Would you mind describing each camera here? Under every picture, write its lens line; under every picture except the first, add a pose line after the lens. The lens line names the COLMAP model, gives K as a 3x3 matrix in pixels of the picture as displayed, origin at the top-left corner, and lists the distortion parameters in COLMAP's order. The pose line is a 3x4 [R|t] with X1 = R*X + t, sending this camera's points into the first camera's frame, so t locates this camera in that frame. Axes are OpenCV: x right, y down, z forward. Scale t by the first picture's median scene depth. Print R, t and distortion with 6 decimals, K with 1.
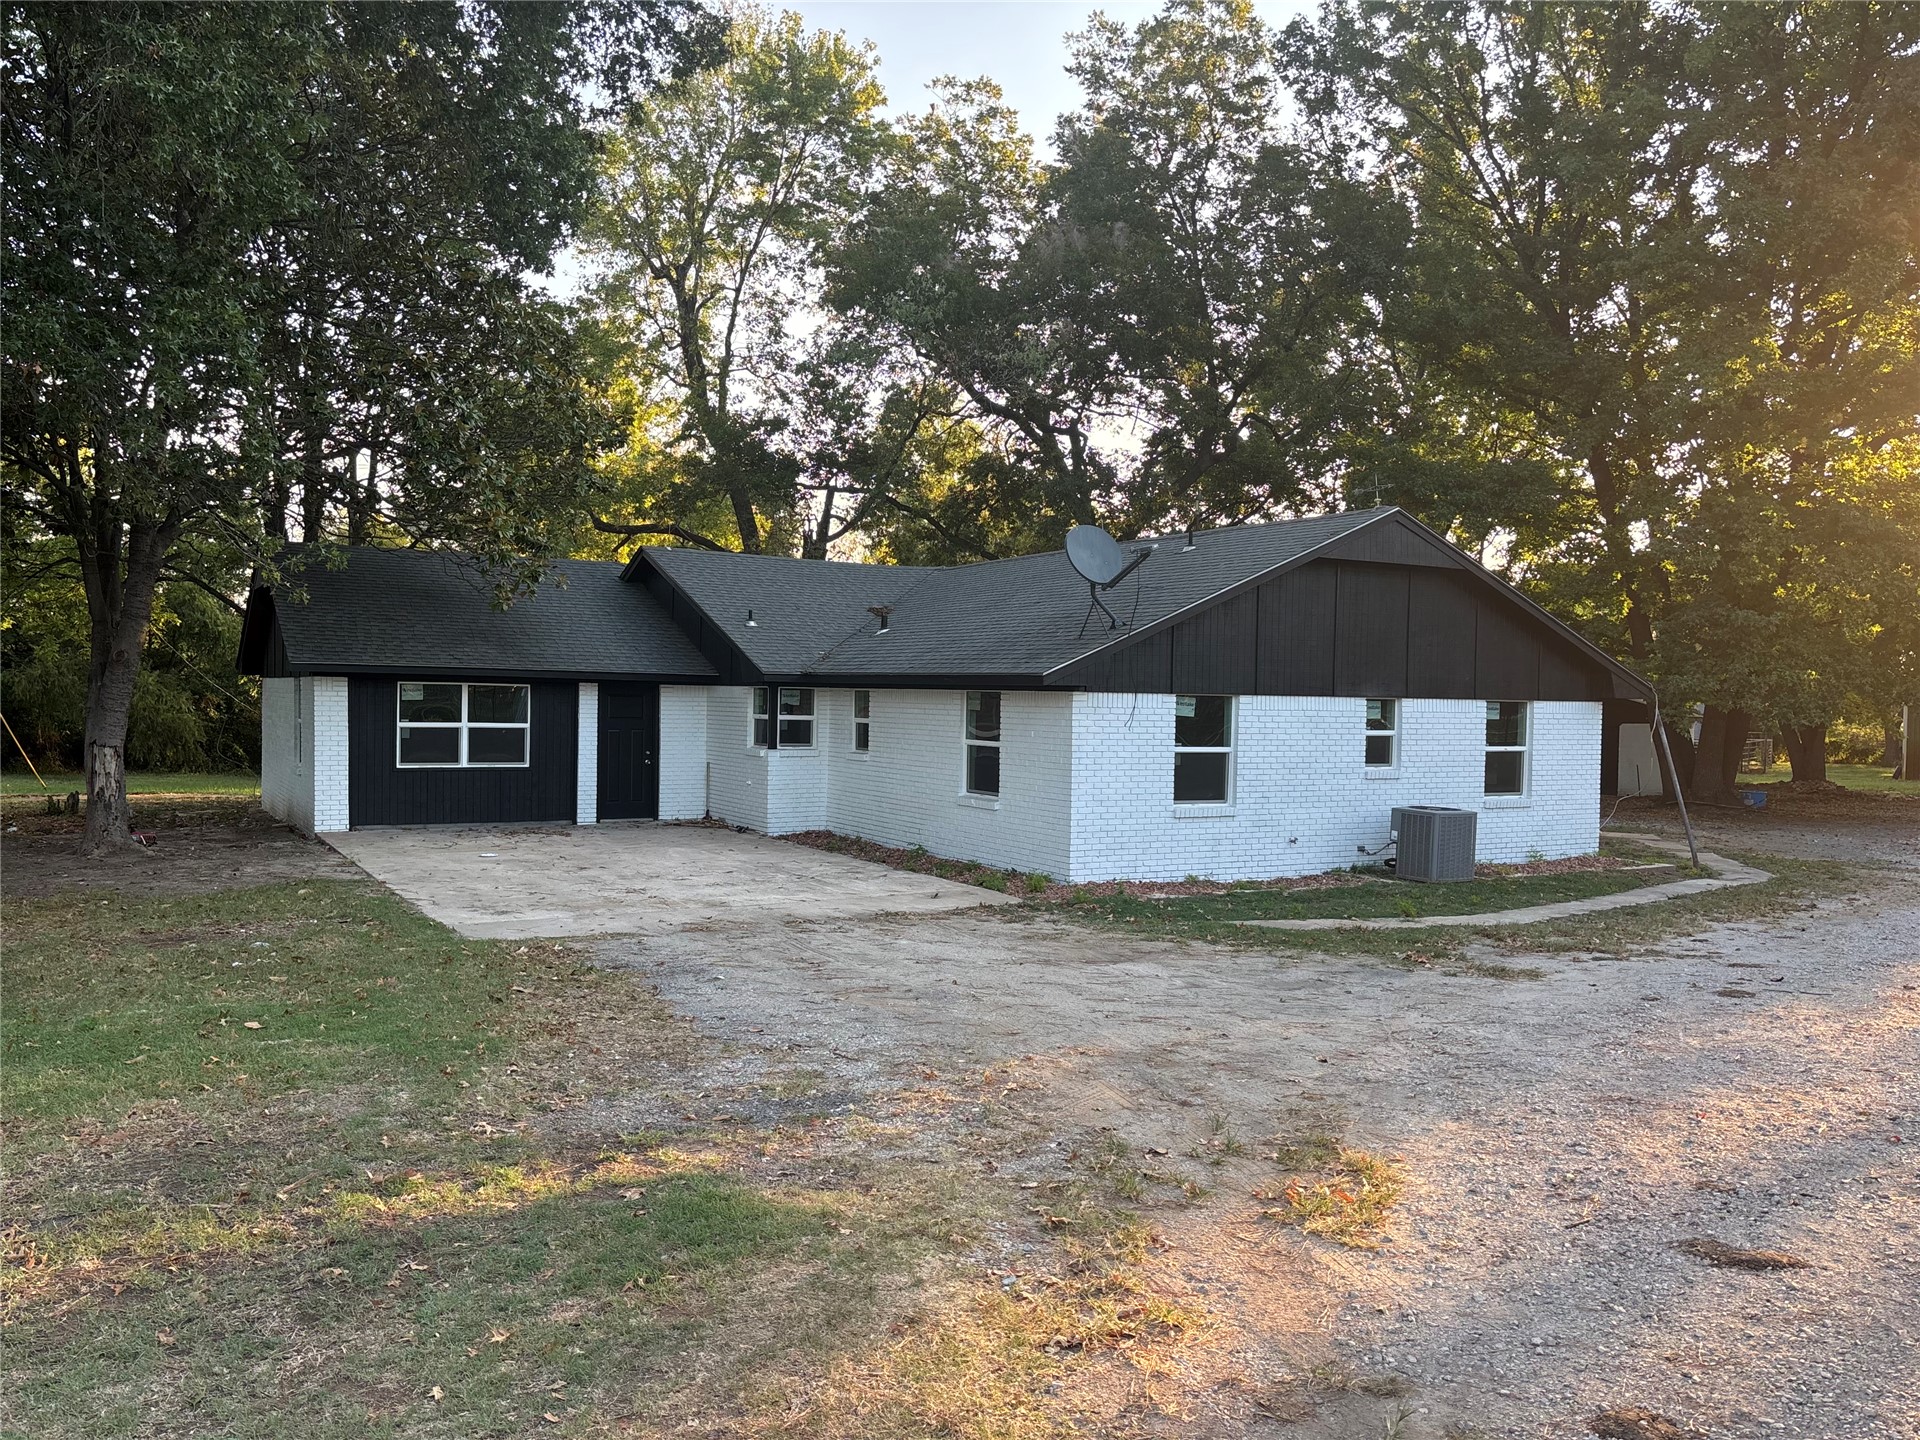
lens RADIAL K [[1432.9, 0, 971.8], [0, 1432.9, 705.0], [0, 0, 1]] dist [0.021038, -0.021292]
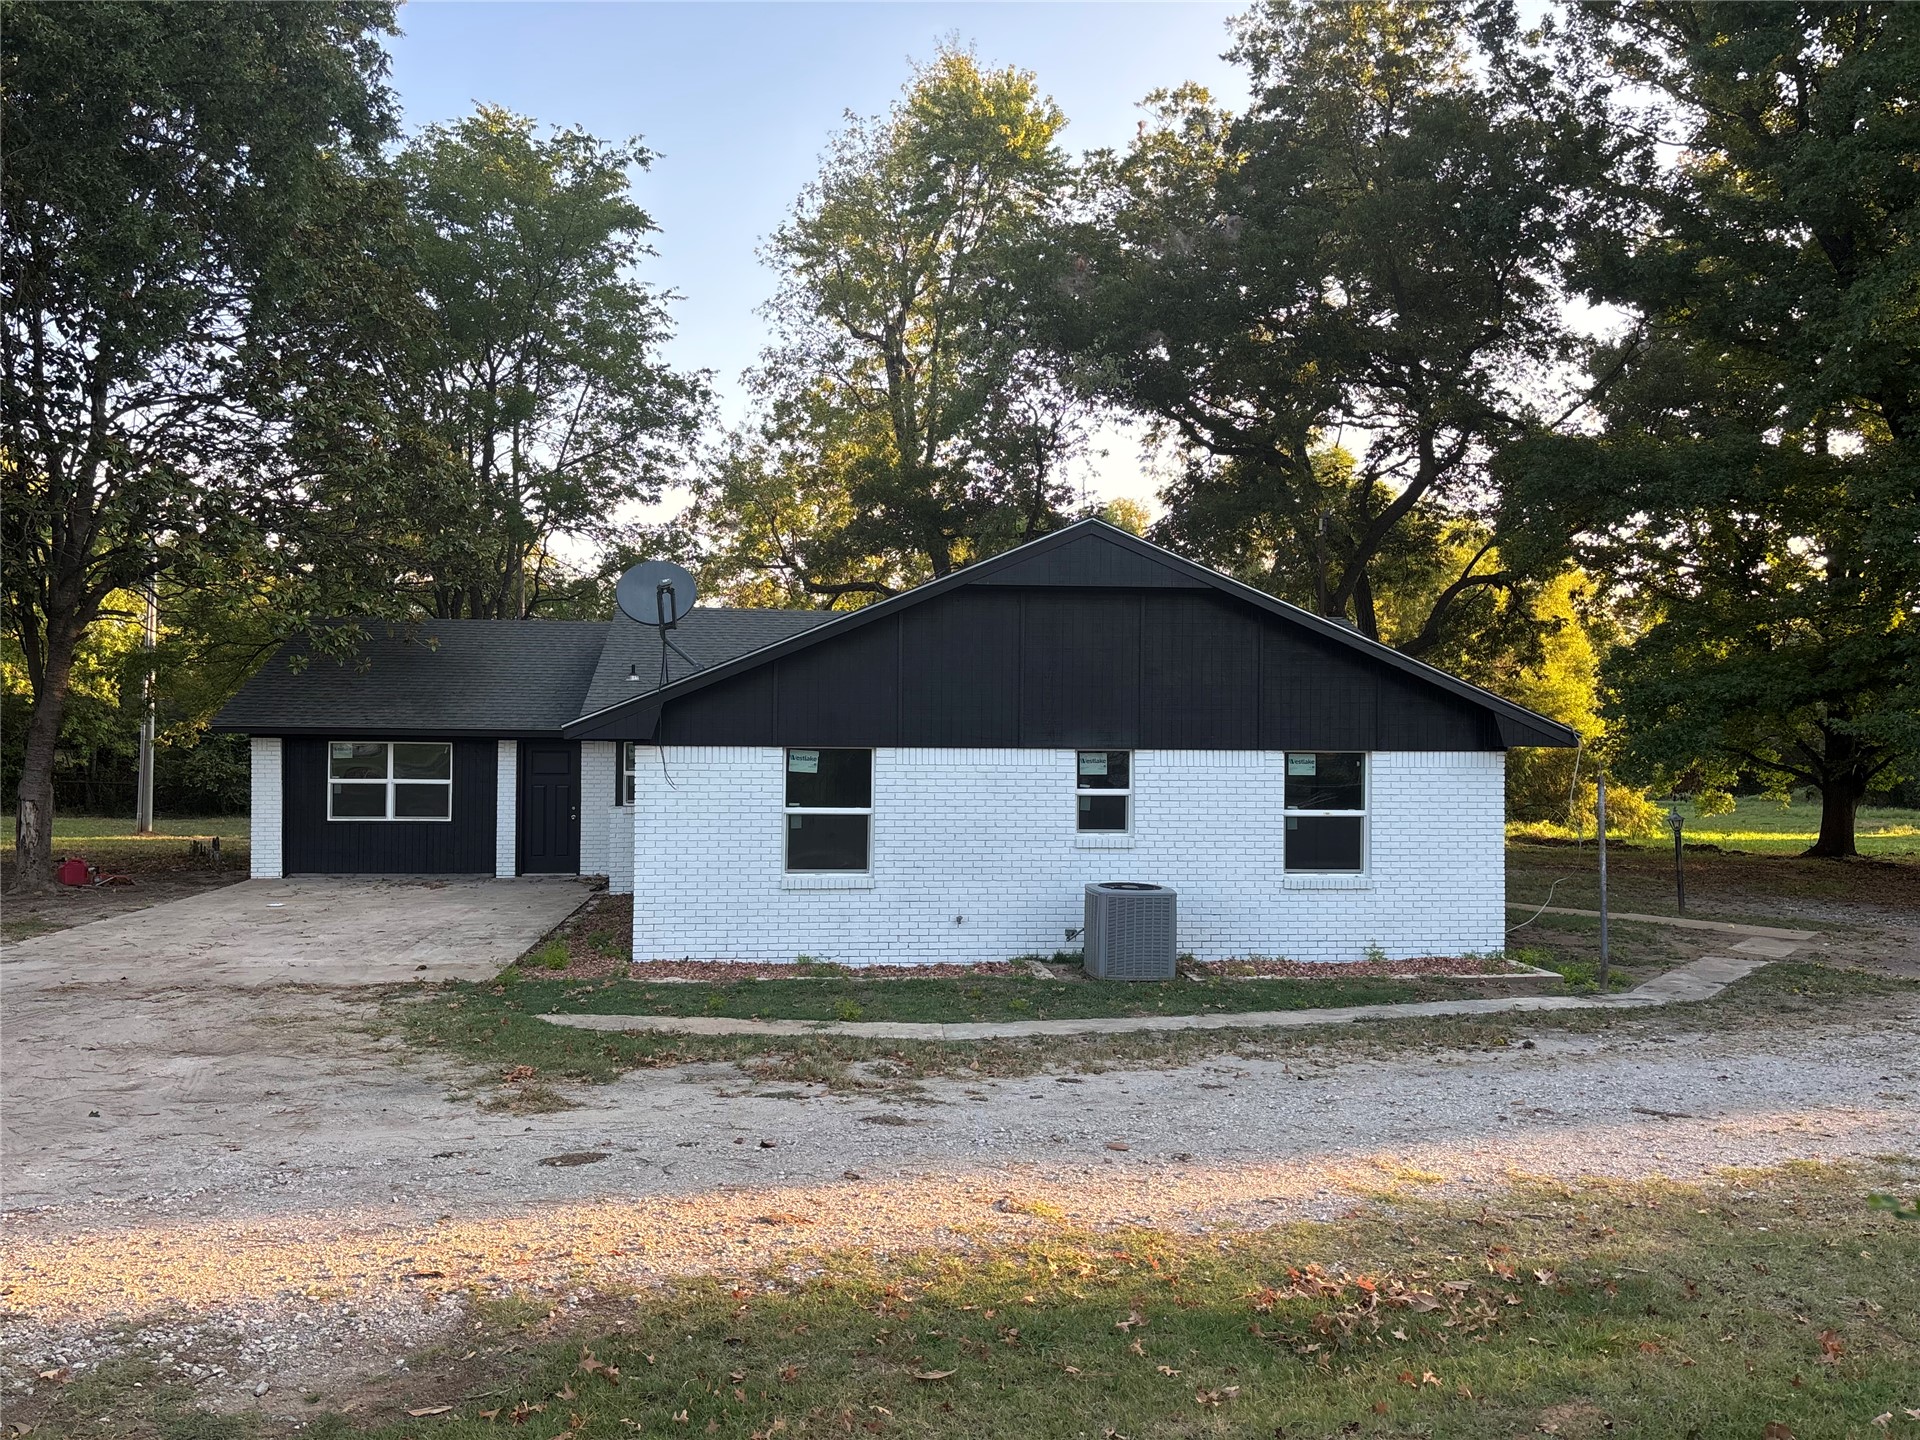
lens RADIAL K [[1432.9, 0, 962.5], [0, 1432.9, 736.1], [0, 0, 1]] dist [0.021038, -0.021292]
pose [[0.918637, -0.011073, -0.394948, 0.492018], [0.003814, 0.999809, -0.019161, 0.002601], [0.395084, 0.016096, 0.918504, 0.204965]]
